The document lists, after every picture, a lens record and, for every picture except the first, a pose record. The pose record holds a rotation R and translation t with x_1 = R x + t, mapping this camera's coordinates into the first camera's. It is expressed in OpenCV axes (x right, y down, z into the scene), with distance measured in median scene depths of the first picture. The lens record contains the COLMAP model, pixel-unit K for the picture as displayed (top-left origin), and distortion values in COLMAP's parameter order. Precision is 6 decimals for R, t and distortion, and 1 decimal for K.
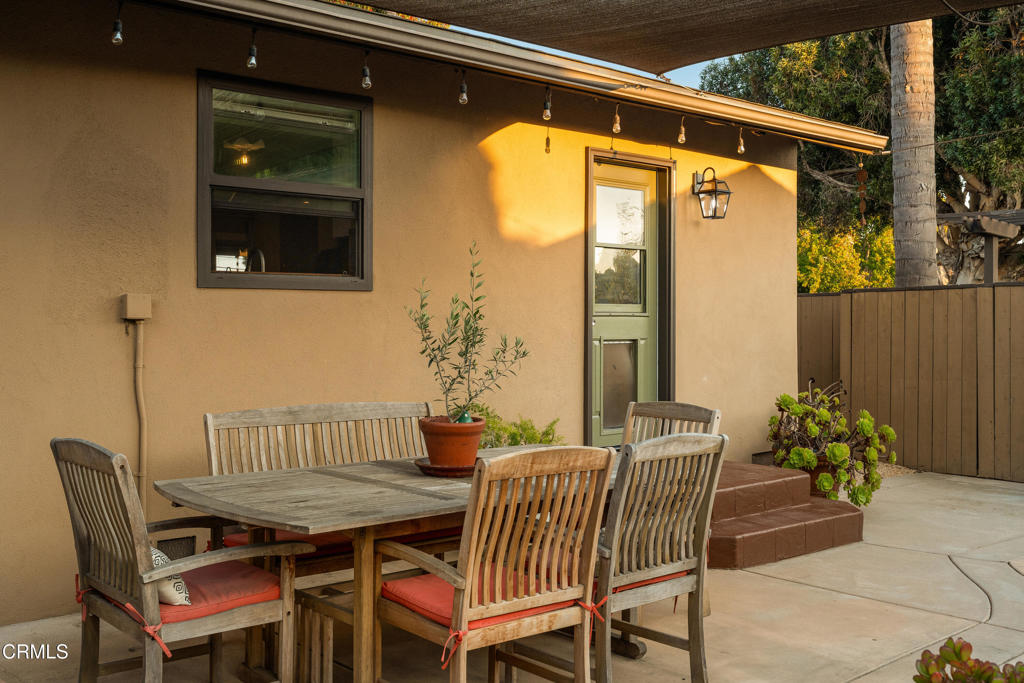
lens RADIAL K [[1032.0, 0, 511.7], [0, 1032.0, 339.9], [0, 0, 1]] dist [0.009492, 0.000000]
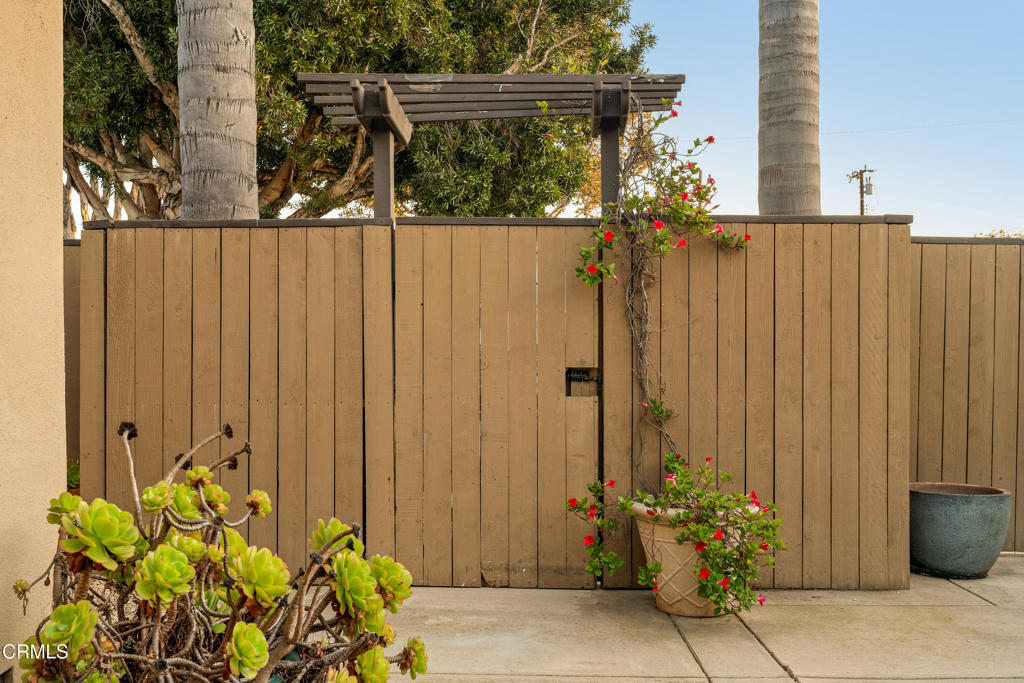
lens RADIAL K [[1032.0, 0, 512.0], [0, 1032.0, 342.6], [0, 0, 1]] dist [0.009492, 0.000000]
pose [[0.699874, -0.007608, 0.714226, 0.121912], [0.006006, 0.999971, 0.004767, 0.006397], [-0.714242, 0.000953, 0.699899, 0.547953]]
